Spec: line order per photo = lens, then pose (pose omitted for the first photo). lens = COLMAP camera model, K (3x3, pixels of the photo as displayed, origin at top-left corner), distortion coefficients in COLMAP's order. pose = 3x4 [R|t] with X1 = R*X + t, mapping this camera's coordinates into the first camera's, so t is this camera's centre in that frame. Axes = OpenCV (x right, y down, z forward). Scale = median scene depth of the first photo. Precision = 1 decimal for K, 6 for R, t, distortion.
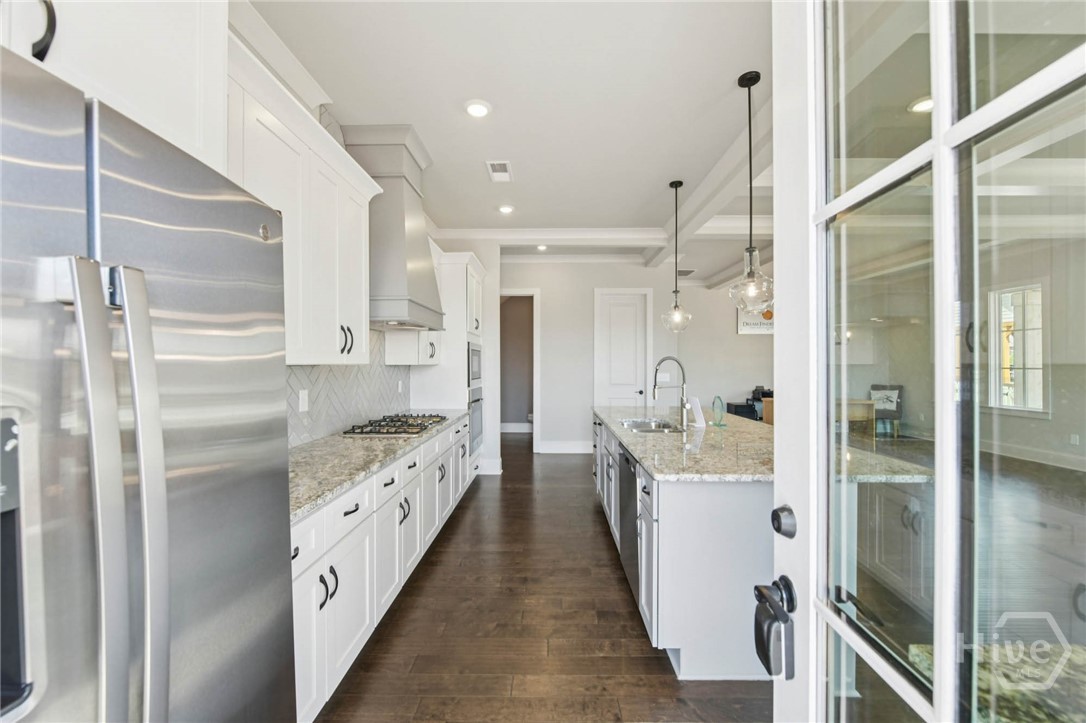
lens RADIAL K [[431.1, 0, 532.3], [0, 431.1, 363.2], [0, 0, 1]] dist [-0.007027, -0.000155]
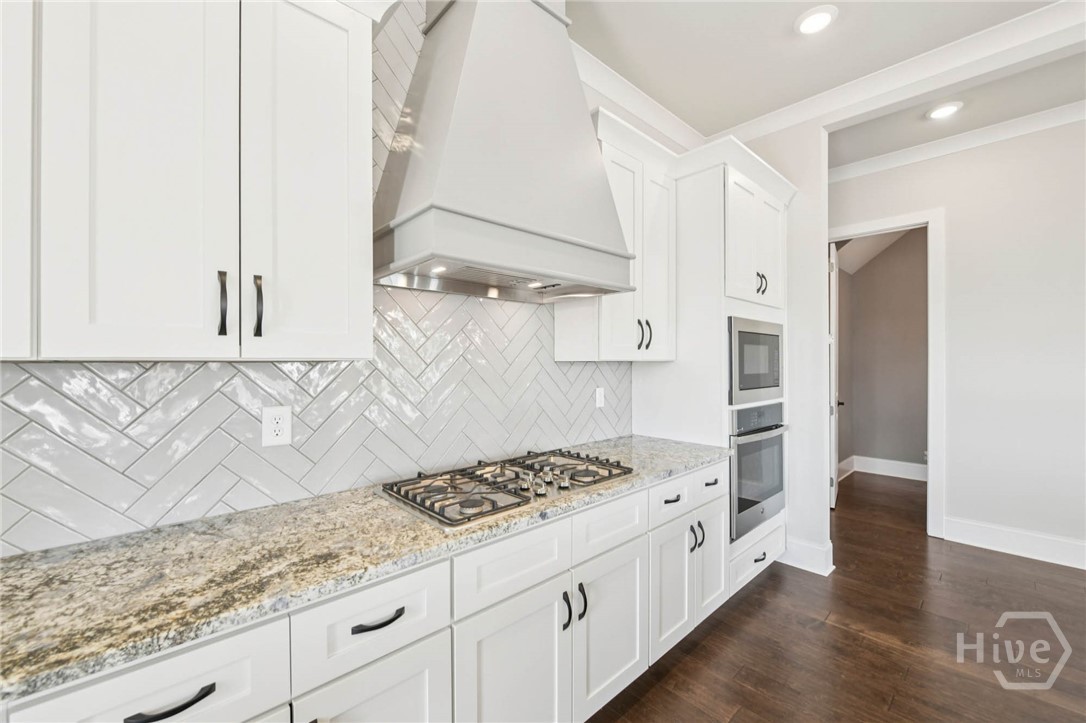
lens RADIAL K [[431.1, 0, 543.8], [0, 431.1, 357.8], [0, 0, 1]] dist [-0.007027, -0.000155]
pose [[0.710885, -0.004540, -0.703293, 0.050339], [0.002077, 0.999988, -0.004356, 0.002210], [0.703305, 0.001636, 0.710887, 0.445853]]
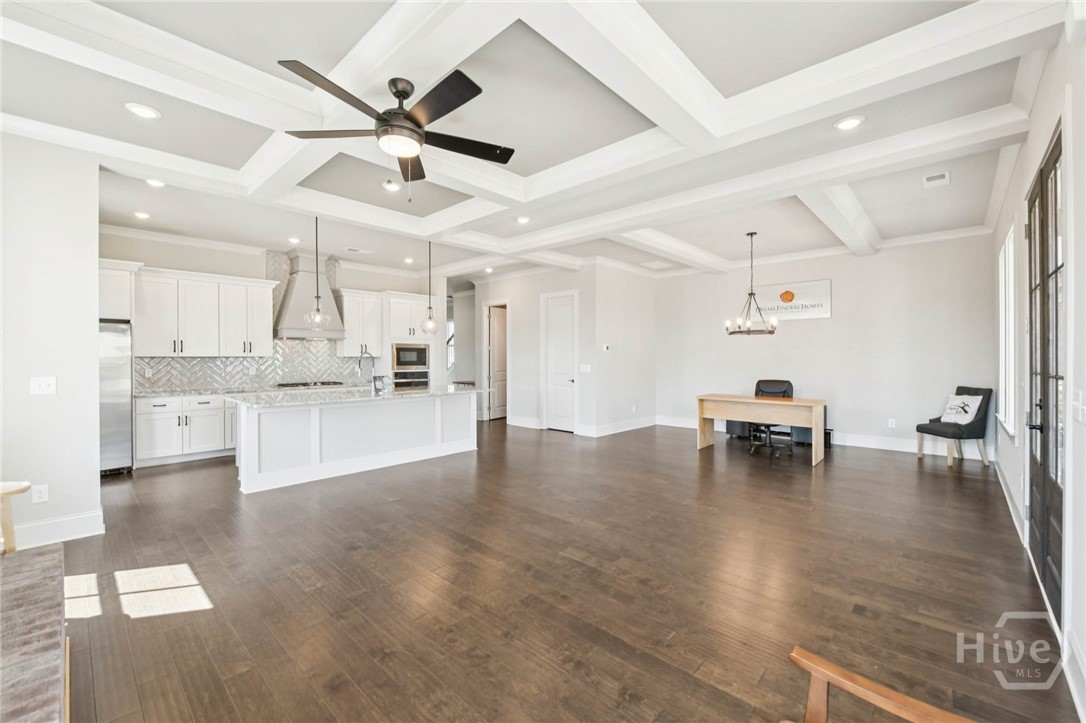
lens RADIAL K [[447.1, 0, 539.9], [0, 447.1, 352.8], [0, 0, 1]] dist [0.000166, 0.000249]
pose [[0.745934, -0.005609, -0.665997, 1.339707], [0.001939, 0.999979, -0.006250, 0.000664], [0.666017, 0.003371, 0.745929, 0.075045]]
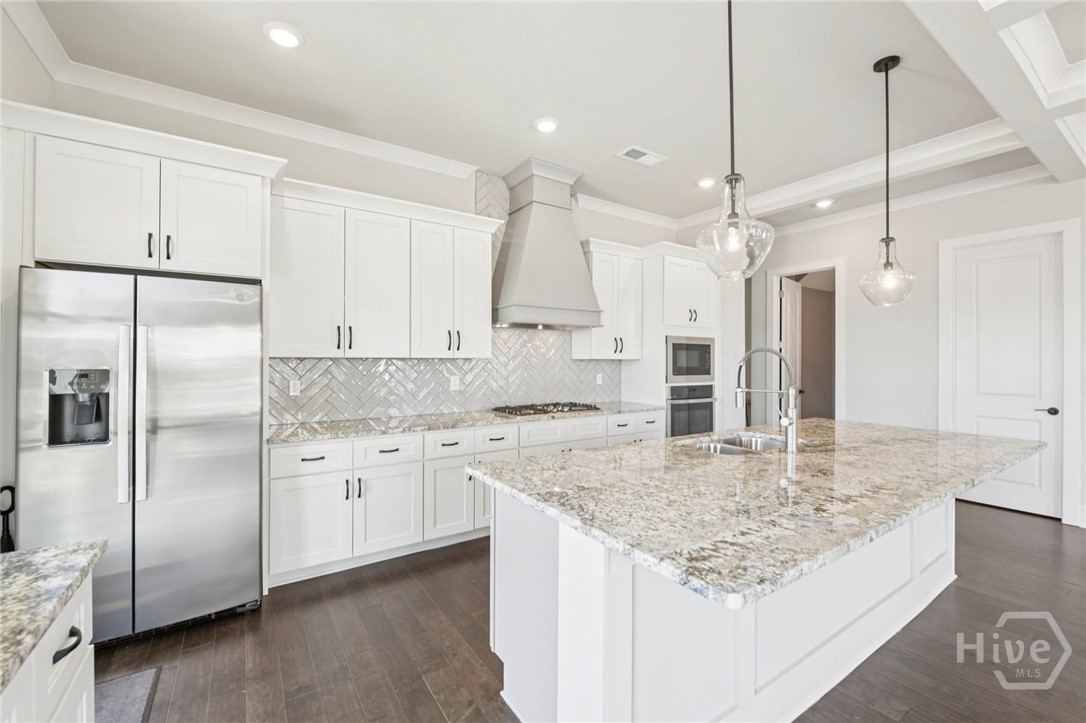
lens RADIAL K [[431.1, 0, 536.4], [0, 431.1, 354.3], [0, 0, 1]] dist [-0.007027, -0.000155]
pose [[0.572873, -0.005676, -0.819625, 0.433012], [-0.002744, 0.999957, -0.008842, 0.001873], [0.819640, 0.007314, 0.572833, 0.203329]]
